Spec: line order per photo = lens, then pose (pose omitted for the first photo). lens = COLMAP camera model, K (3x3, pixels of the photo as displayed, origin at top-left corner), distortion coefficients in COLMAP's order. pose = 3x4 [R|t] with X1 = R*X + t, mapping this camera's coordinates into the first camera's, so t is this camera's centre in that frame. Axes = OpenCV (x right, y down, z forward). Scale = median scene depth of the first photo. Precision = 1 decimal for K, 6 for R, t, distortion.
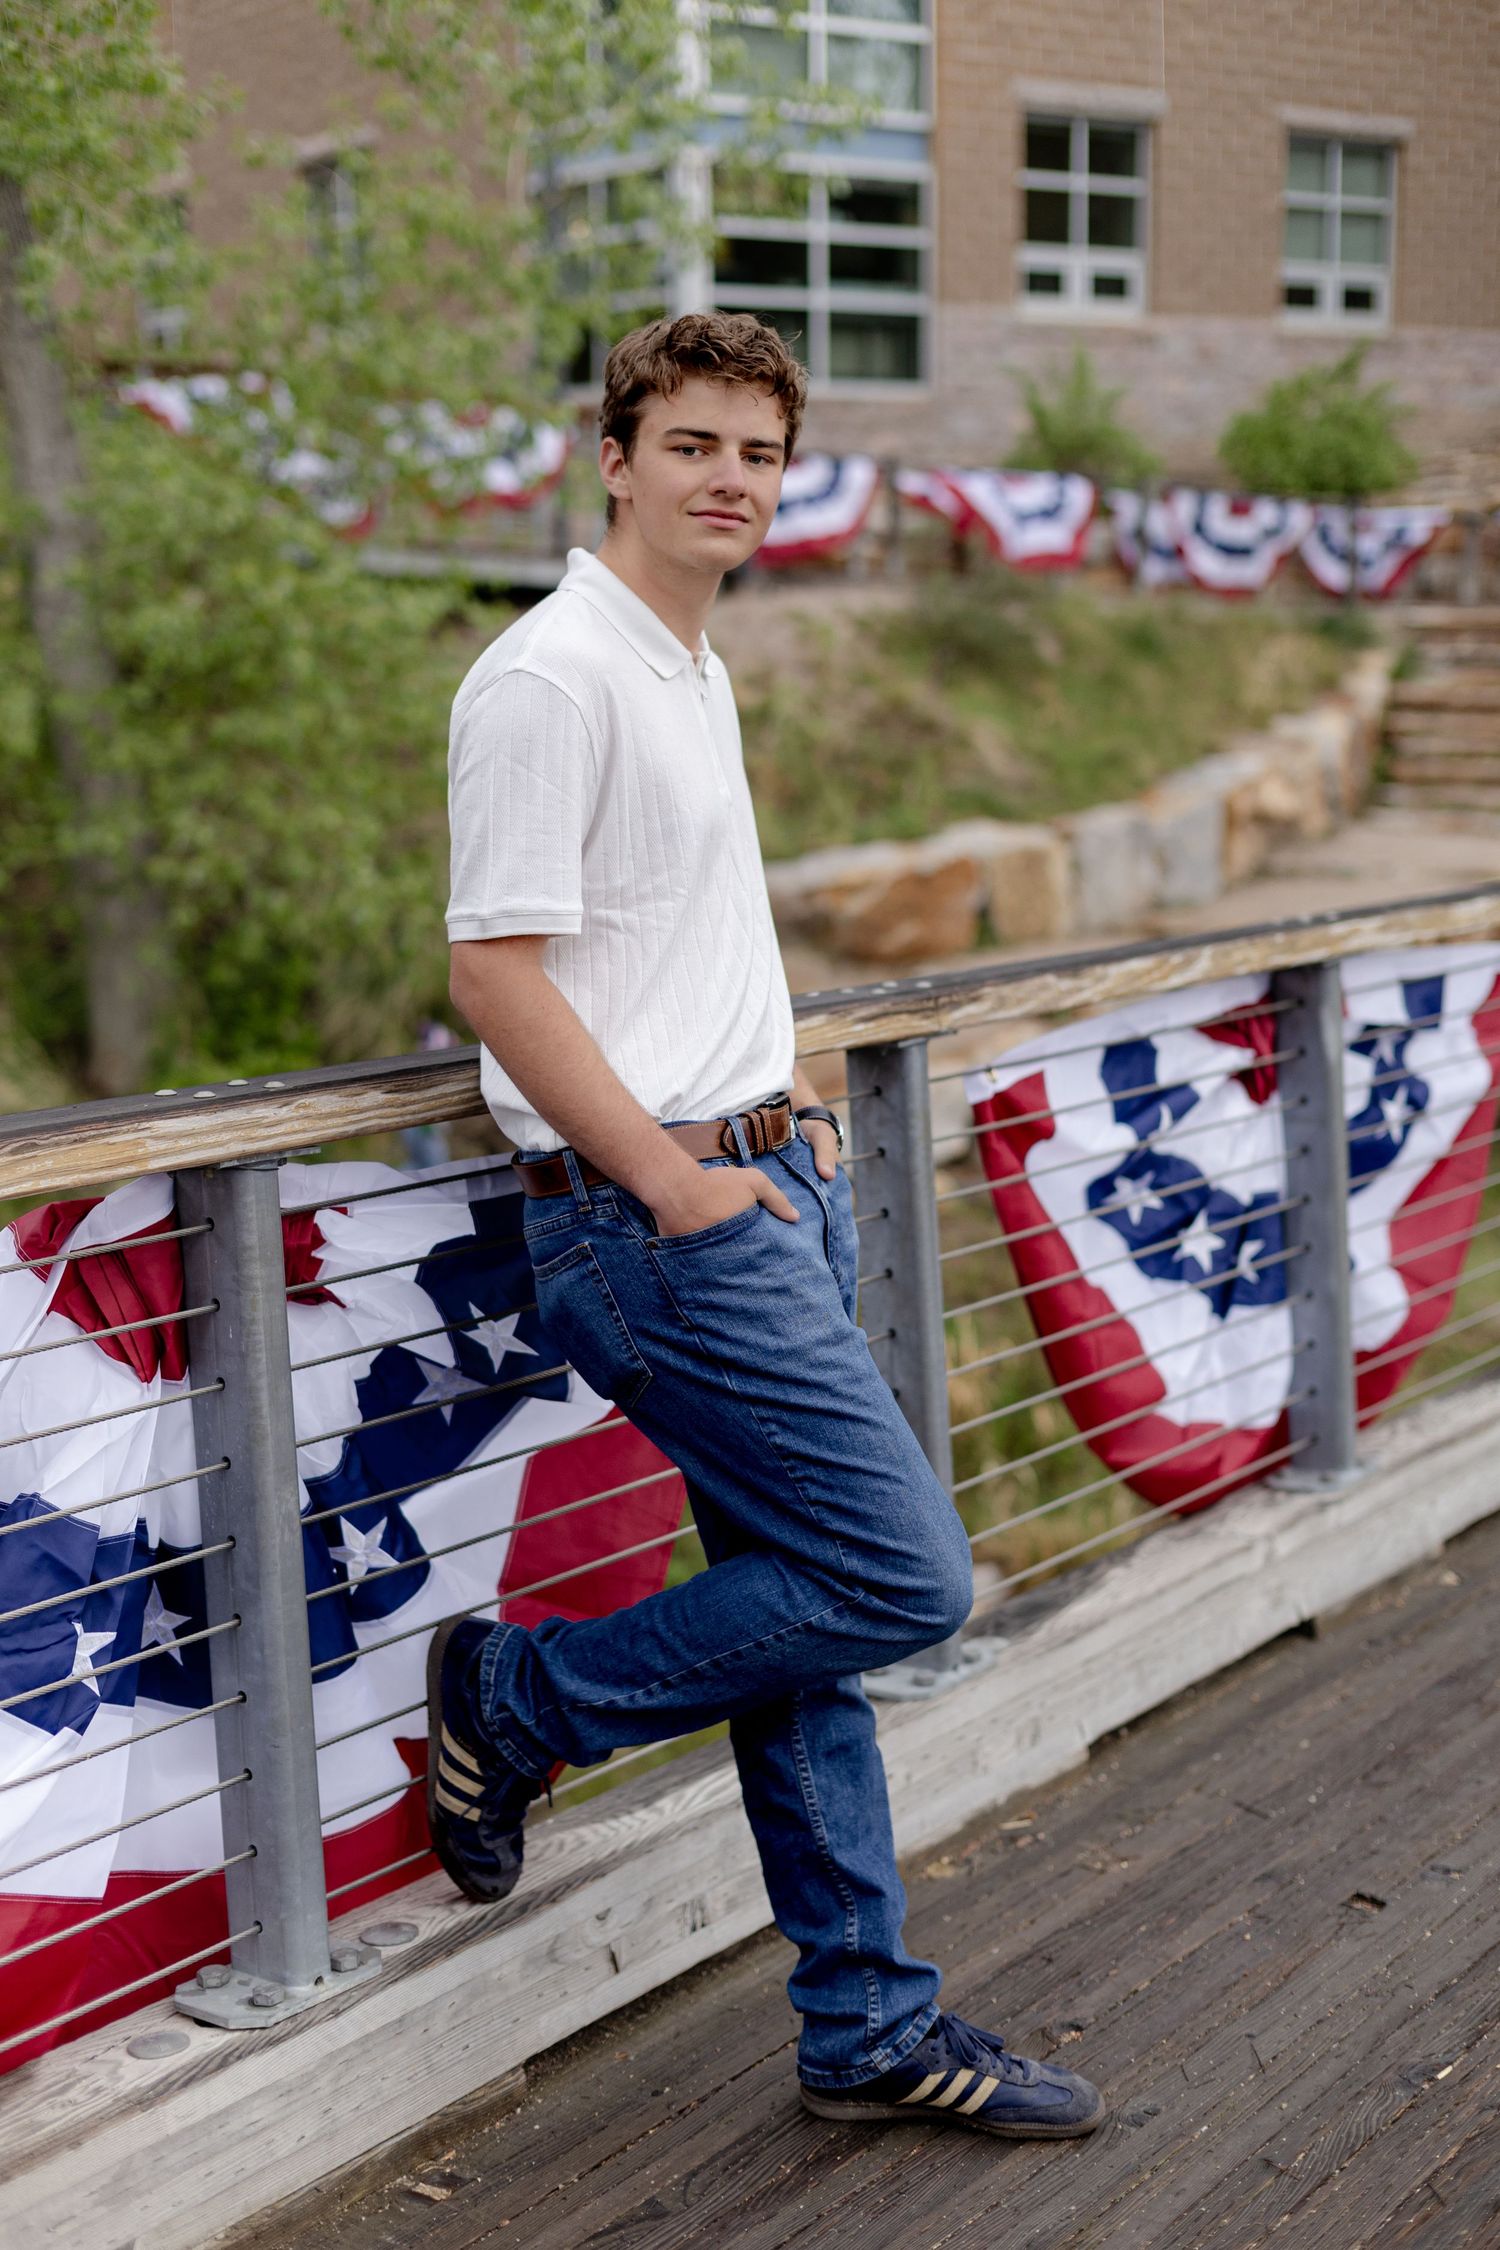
lens RADIAL K [[2893.6, 0, 747.4], [0, 2893.6, 1156.9], [0, 0, 1]] dist [-0.019580, 0.094471]
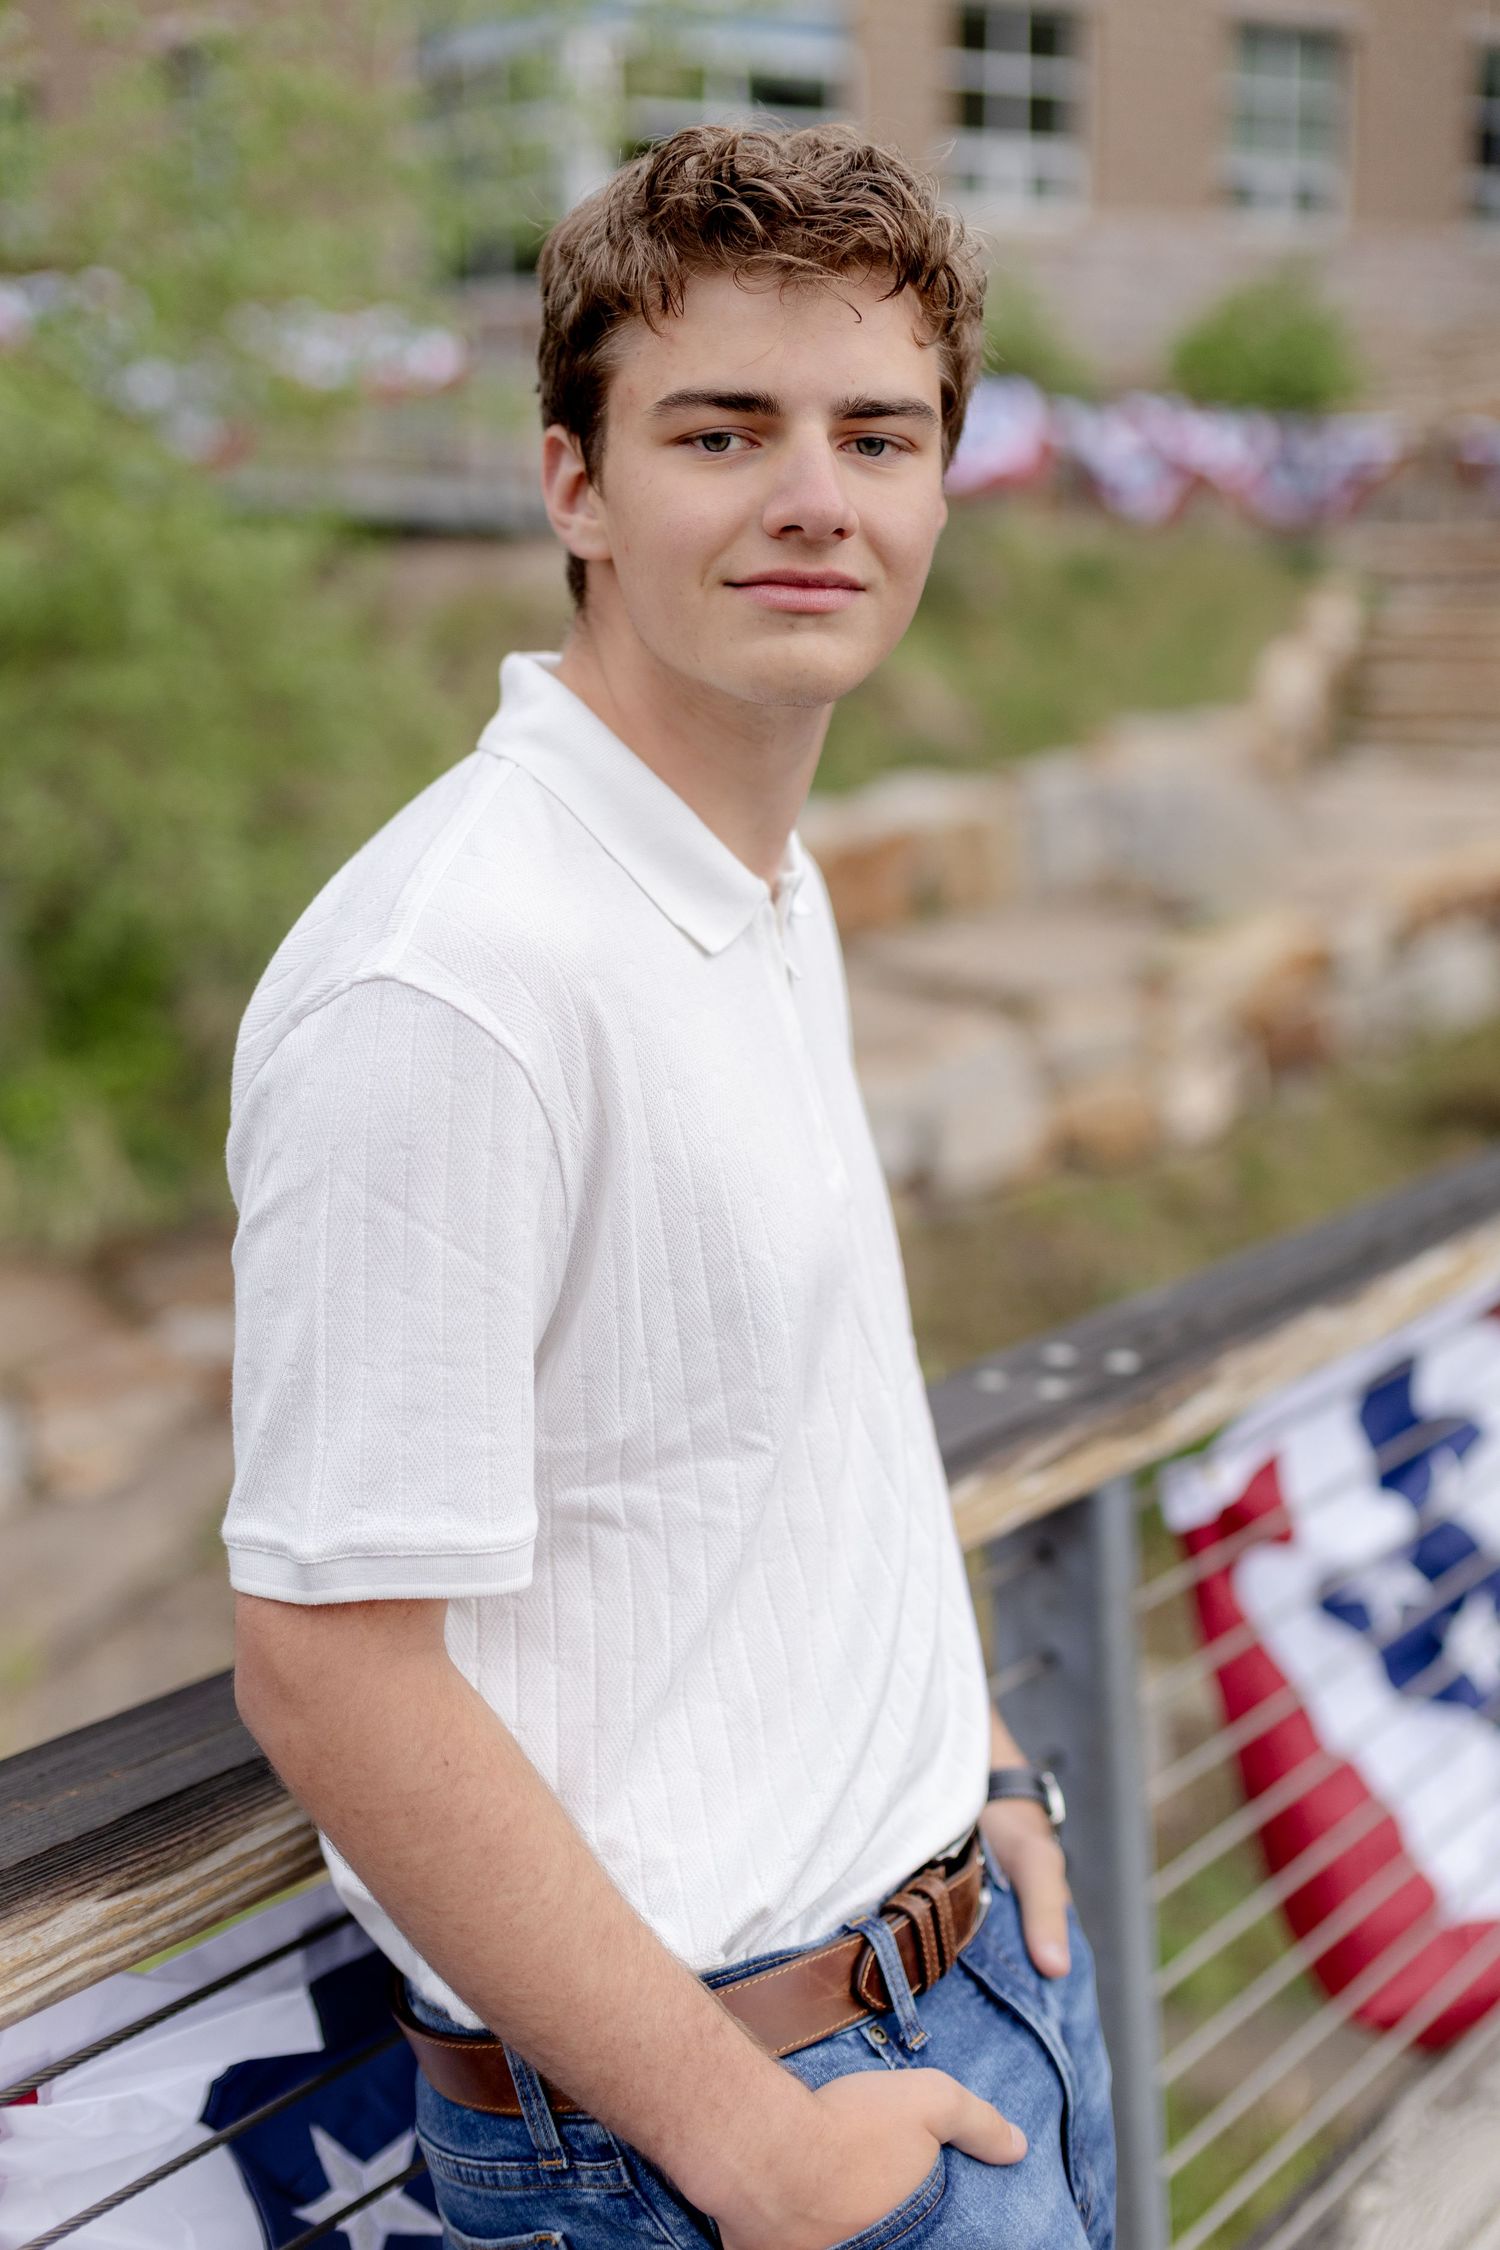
lens RADIAL K [[2825.7, 0, 826.8], [0, 2825.7, 1120.0], [0, 0, 1]] dist [0.126630, -0.609982]
pose [[0.997870, -0.015058, 0.063472, -0.037002], [0.013594, 0.999633, 0.023435, -0.143526], [-0.063802, -0.022522, 0.997708, 0.530754]]
